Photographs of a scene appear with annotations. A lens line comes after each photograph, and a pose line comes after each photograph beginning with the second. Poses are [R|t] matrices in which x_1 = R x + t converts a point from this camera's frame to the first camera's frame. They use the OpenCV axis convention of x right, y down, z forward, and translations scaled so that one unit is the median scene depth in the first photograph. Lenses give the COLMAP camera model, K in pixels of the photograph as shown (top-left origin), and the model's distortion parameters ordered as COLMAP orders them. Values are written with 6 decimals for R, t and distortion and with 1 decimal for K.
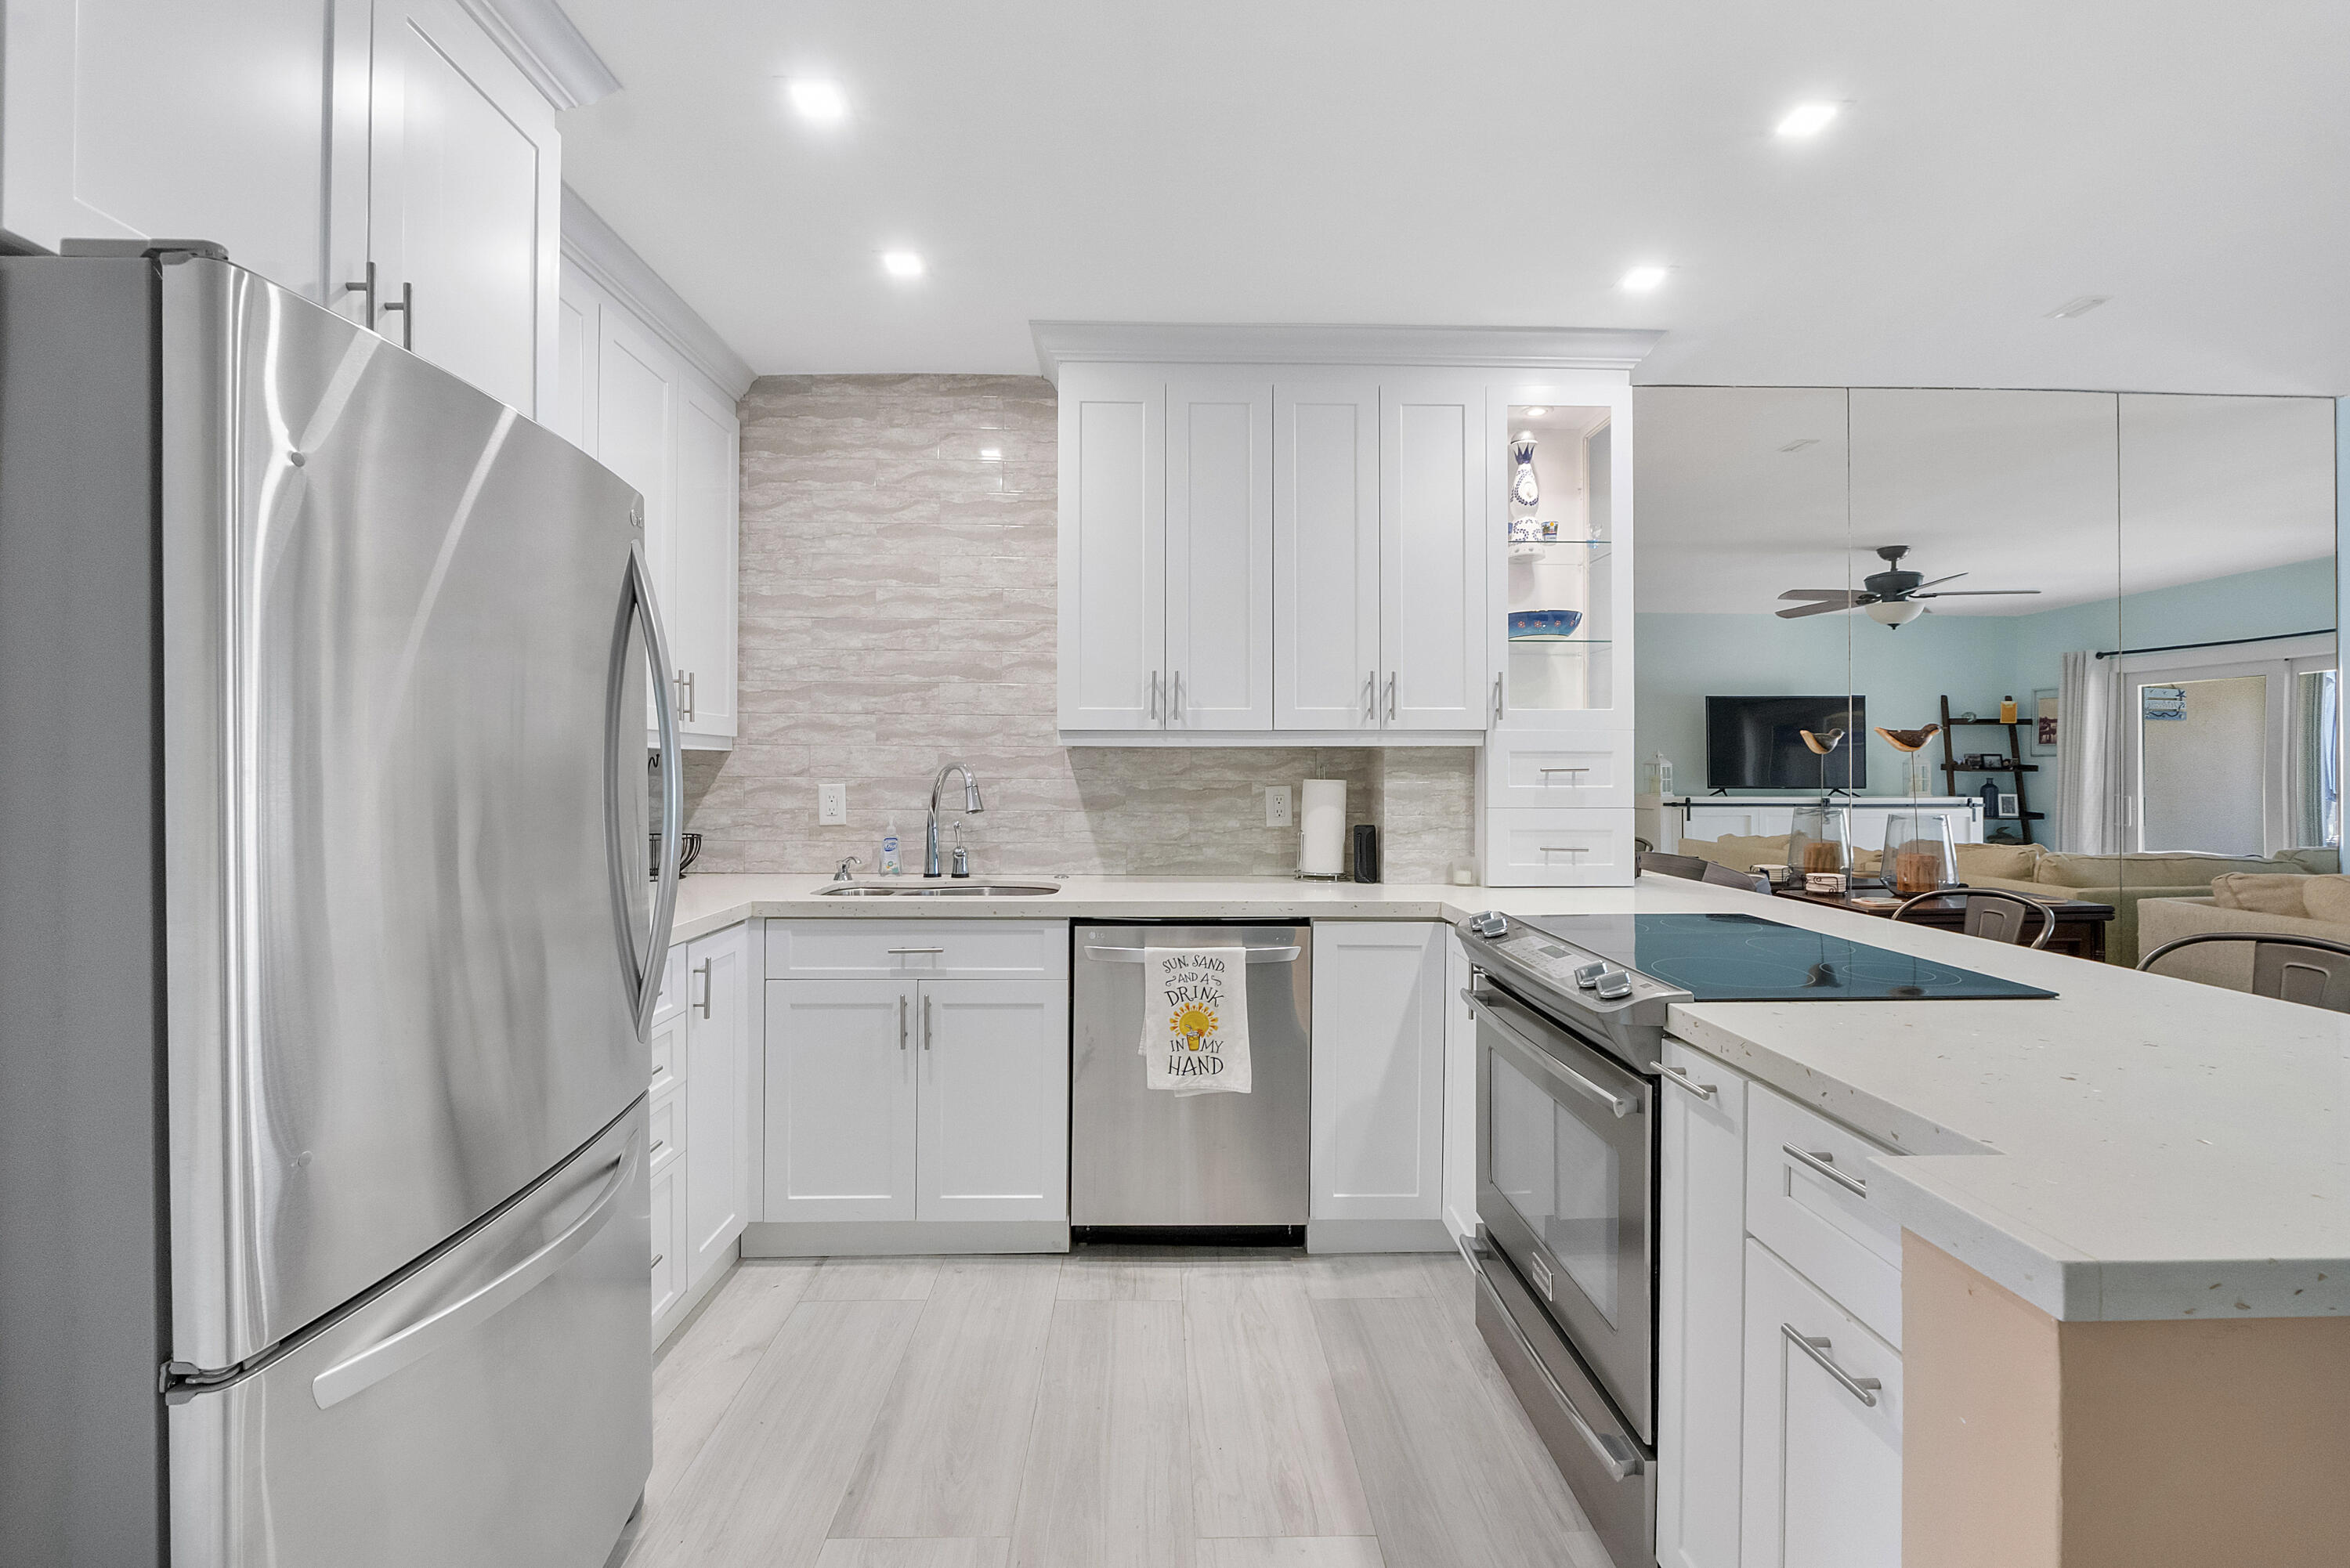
lens RADIAL K [[1002.8, 0, 1181.9], [0, 1002.8, 756.5], [0, 0, 1]] dist [-0.005123, -0.000425]
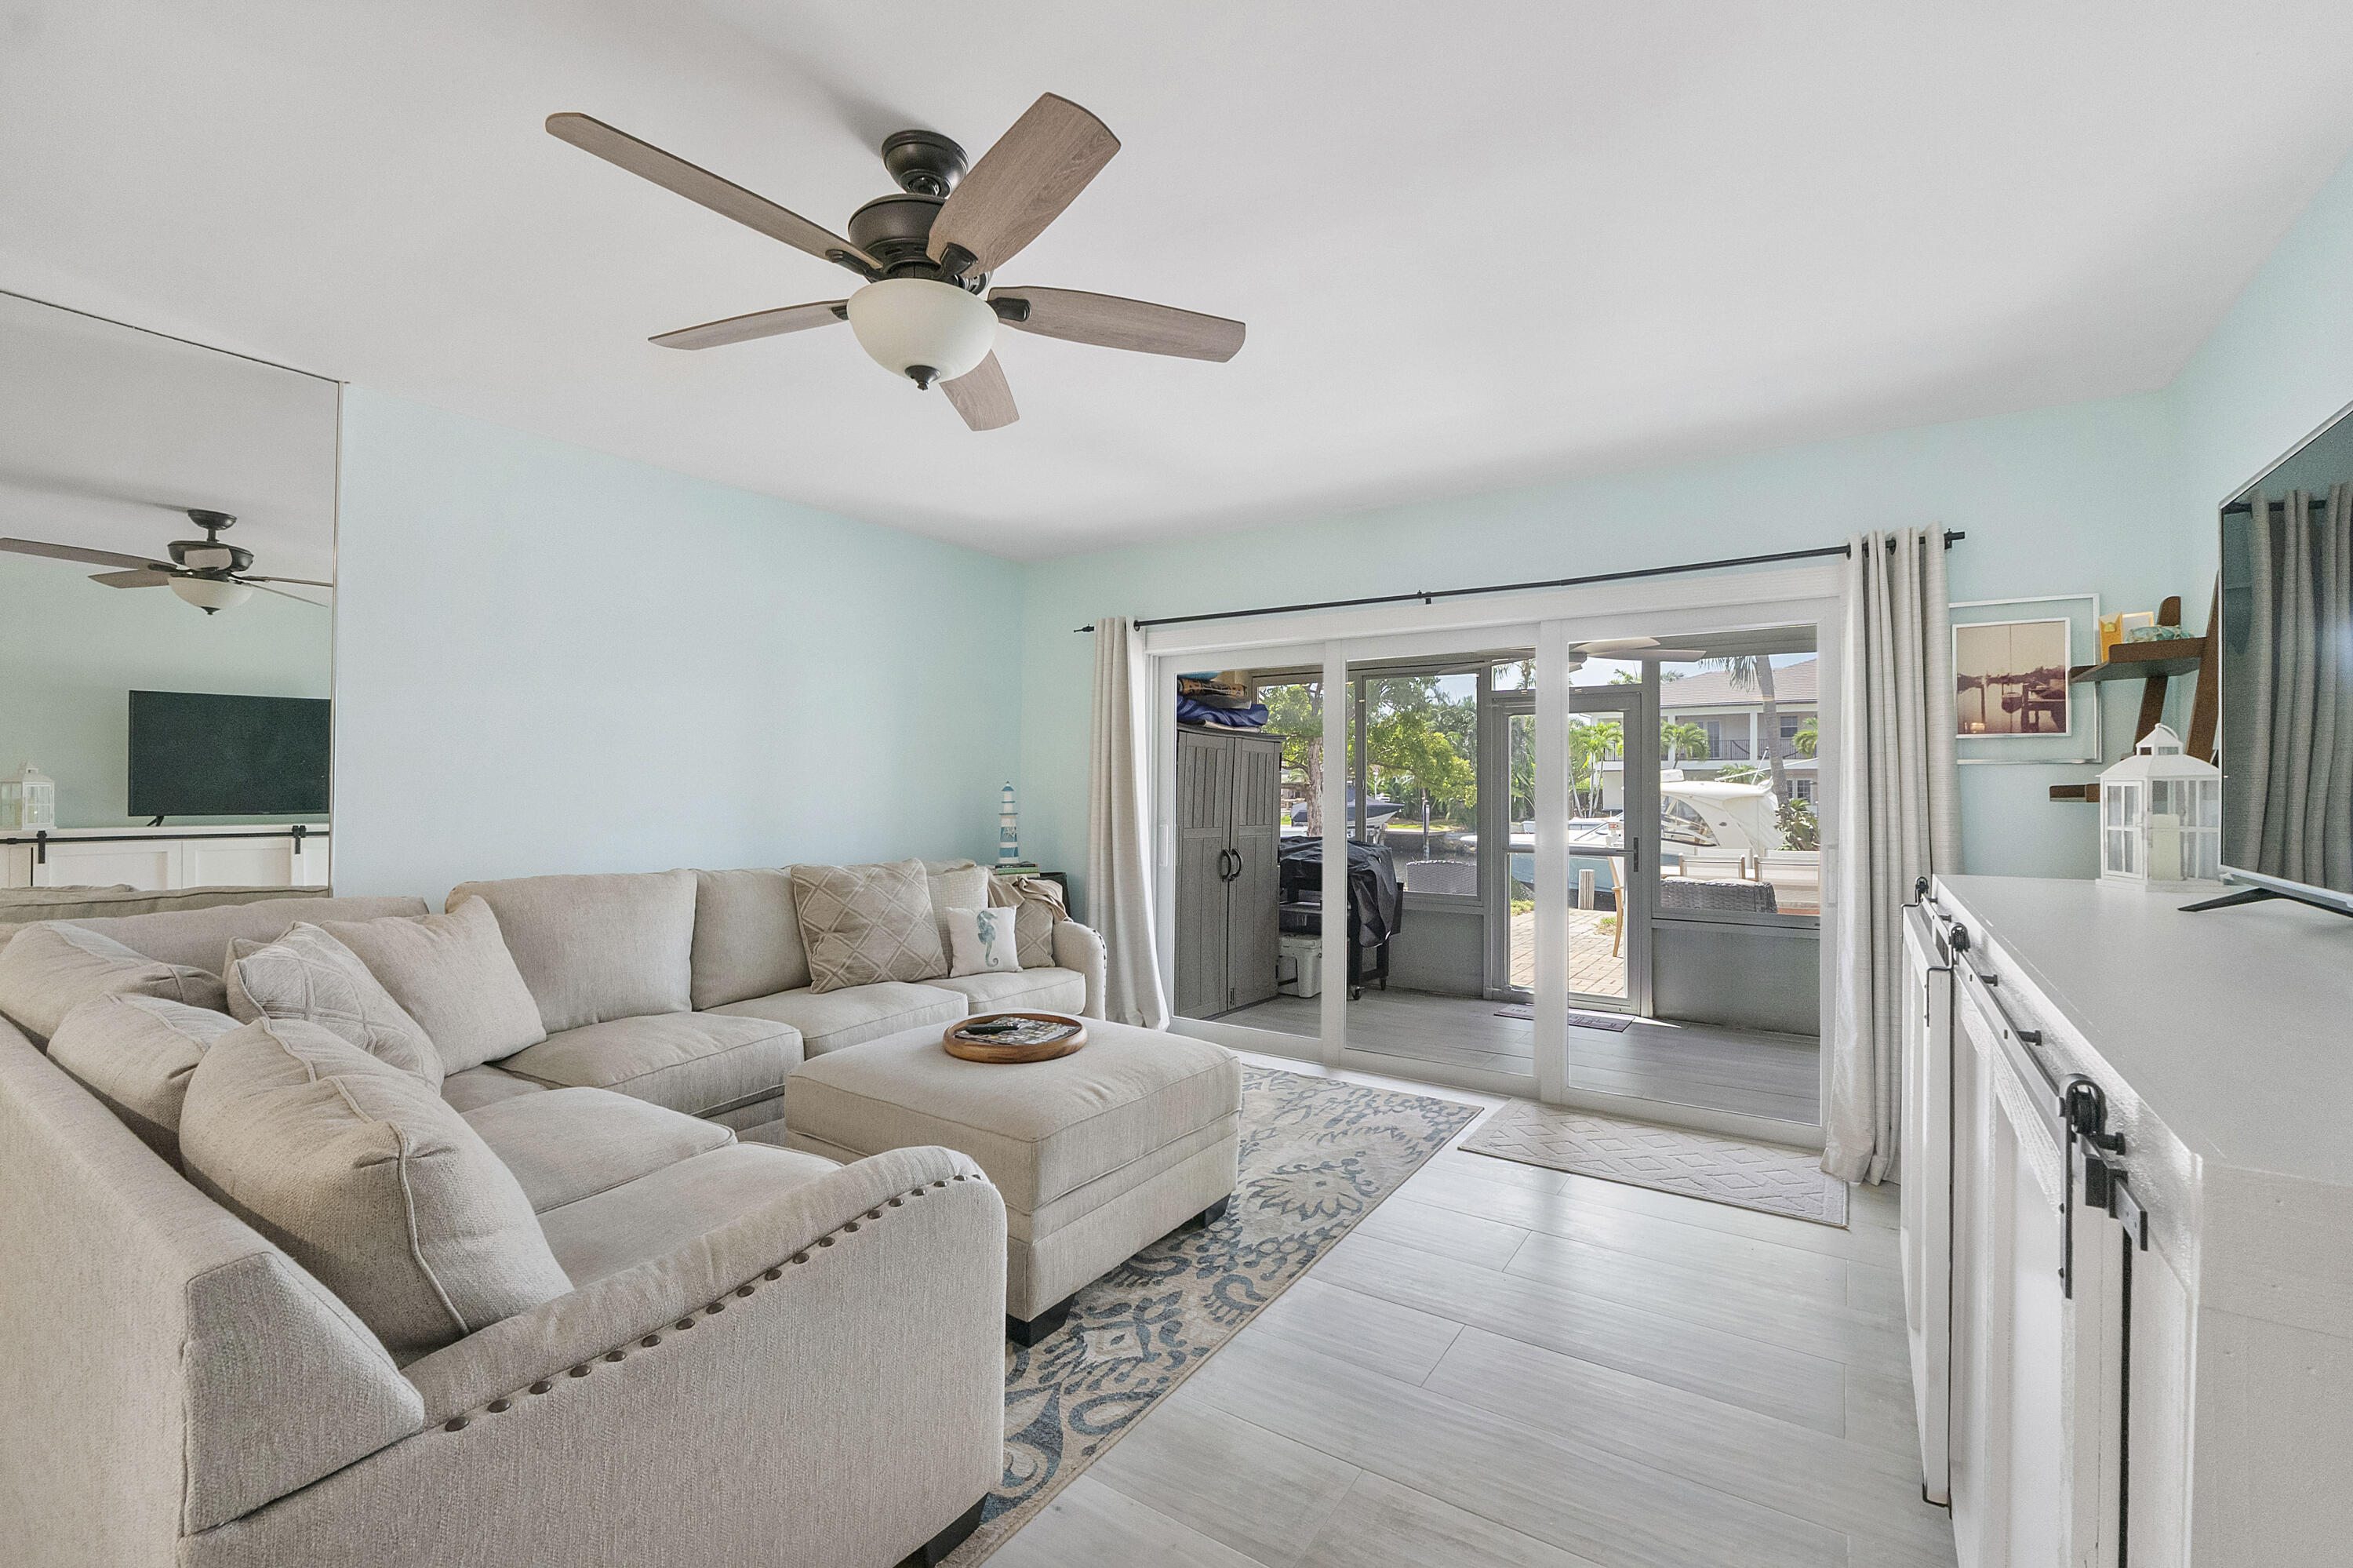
lens RADIAL K [[1004.2, 0, 1177.8], [0, 1004.2, 766.7], [0, 0, 1]] dist [-0.005123, -0.000425]
pose [[0.576507, 0.013976, 0.816973, 0.914507], [-0.006311, 0.999900, -0.012652, -0.000823], [-0.817068, 0.002138, 0.576538, -0.165910]]
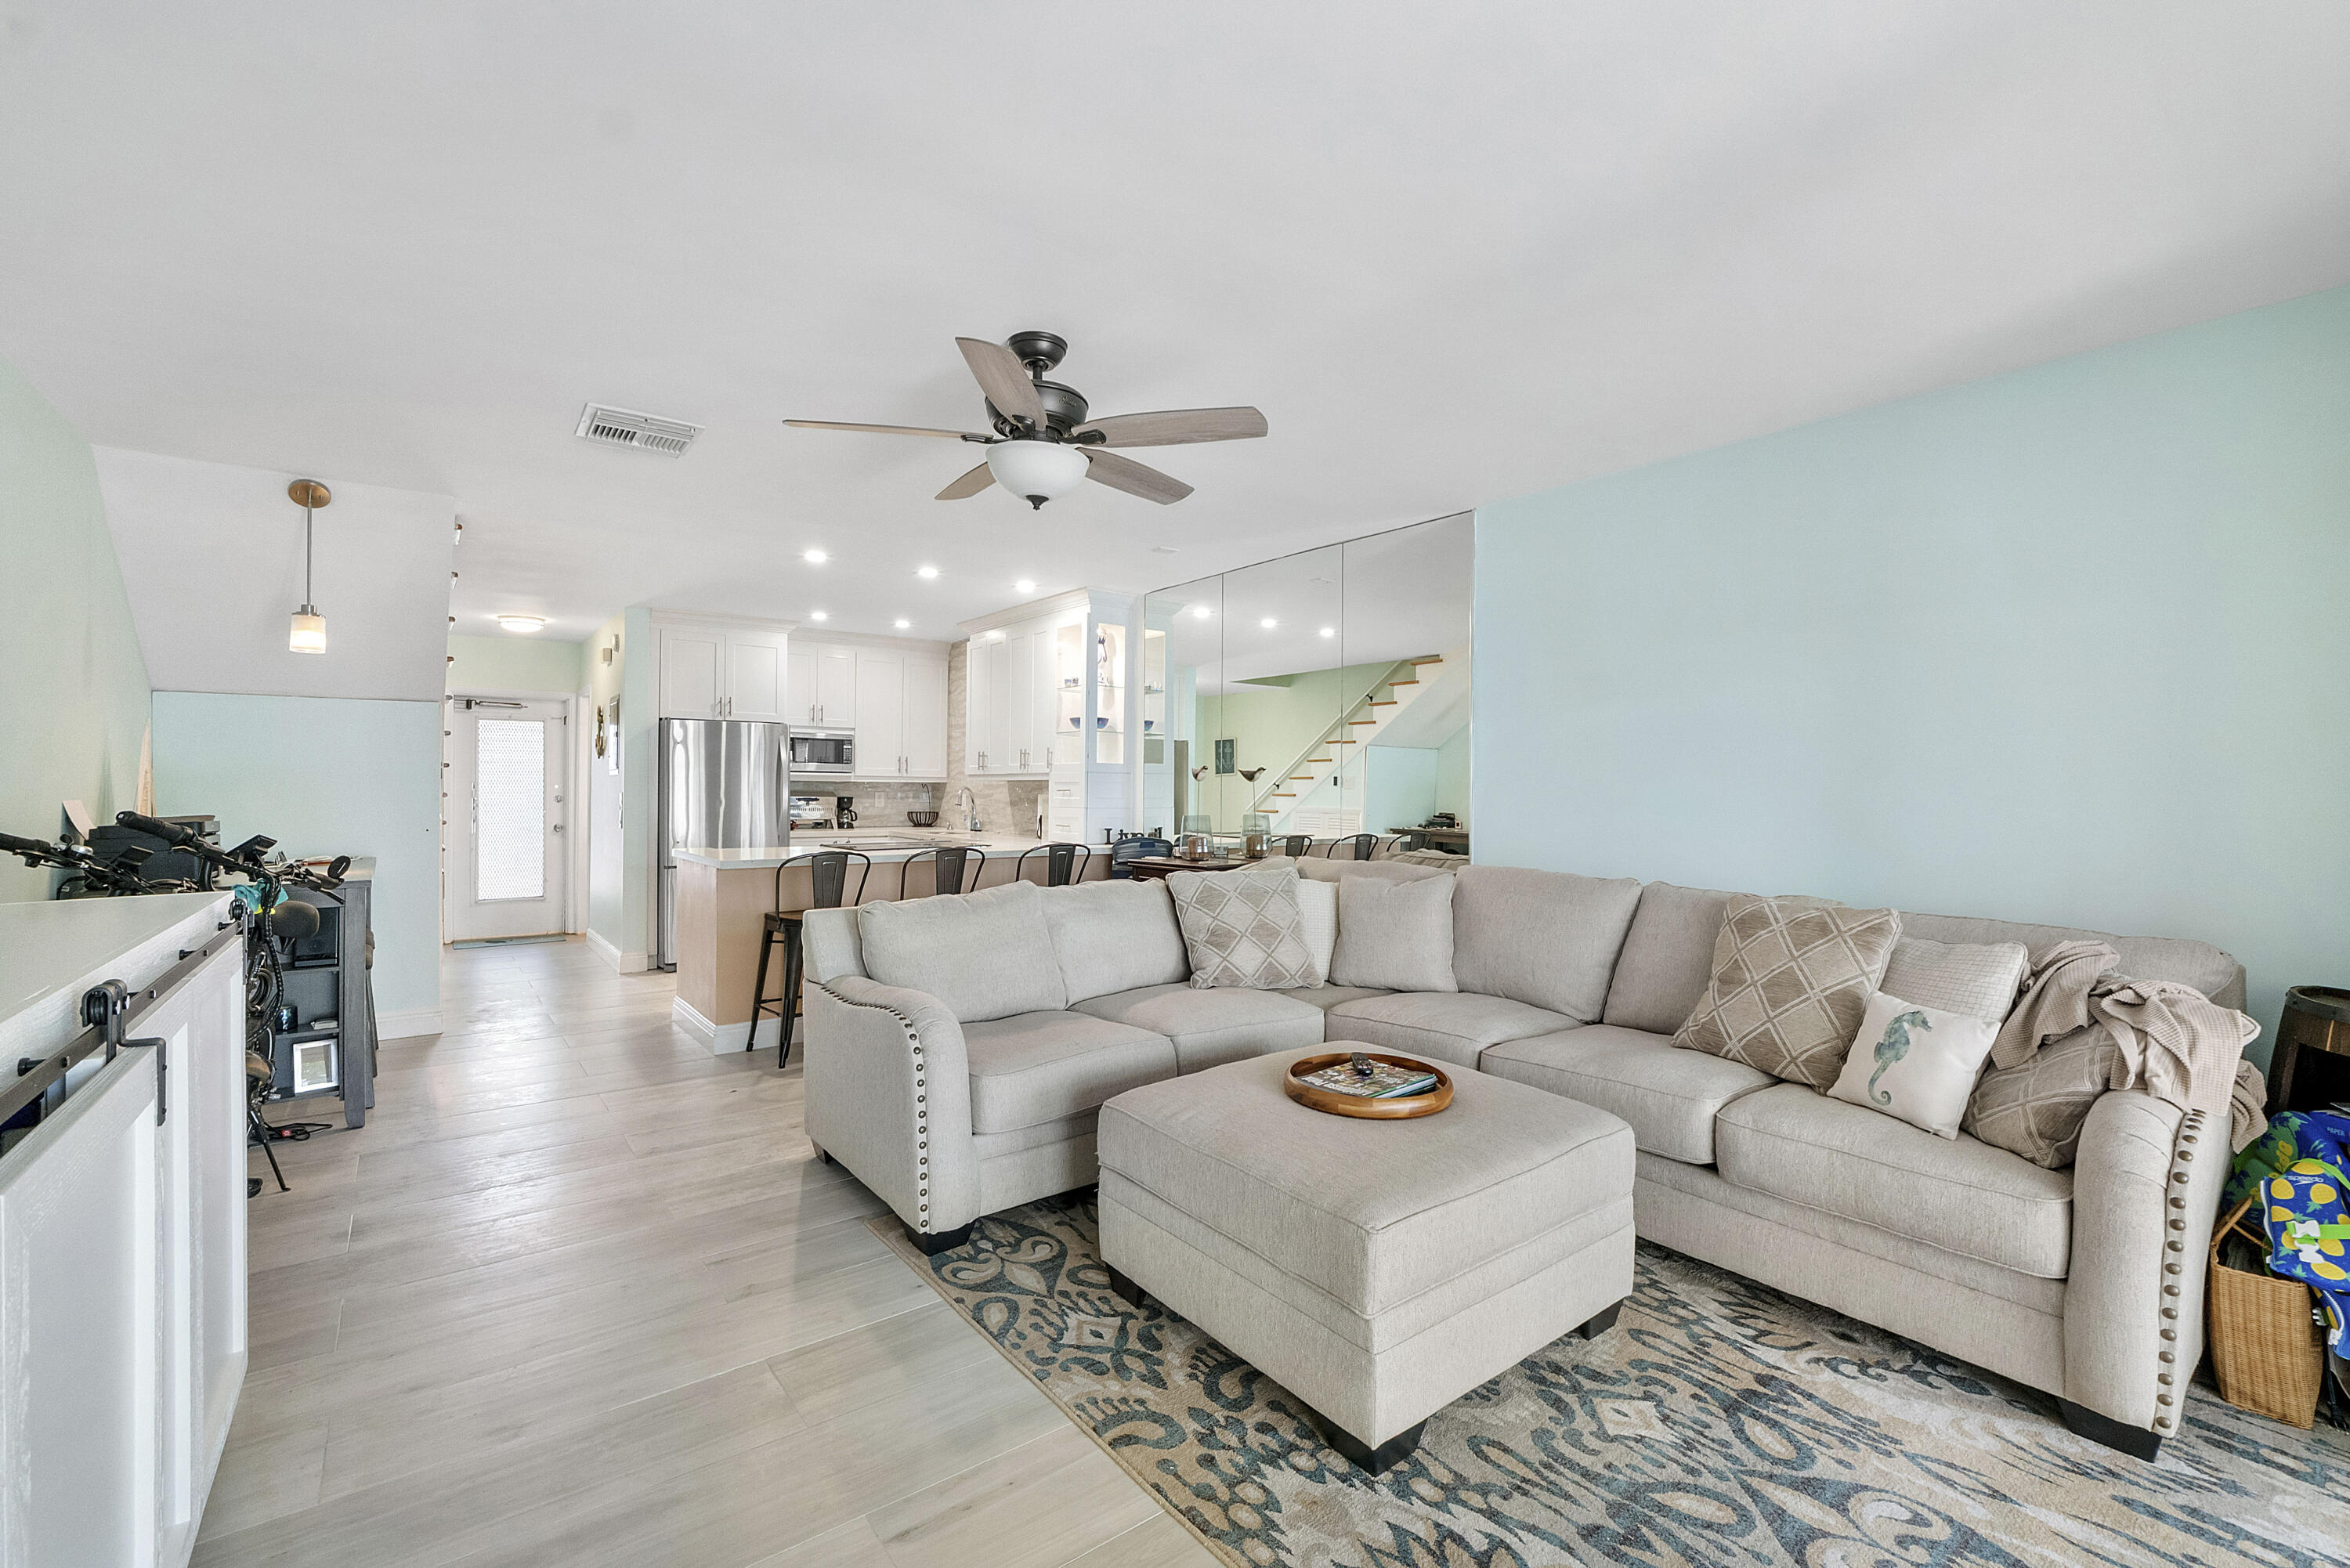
lens RADIAL K [[1002.8, 0, 1160.7], [0, 1002.8, 786.7], [0, 0, 1]] dist [-0.005123, -0.000425]
pose [[0.581078, 0.000828, -0.813847, 2.076638], [0.000418, 0.999999, 0.001316, 0.002438], [0.813847, -0.001105, 0.581078, -0.100923]]
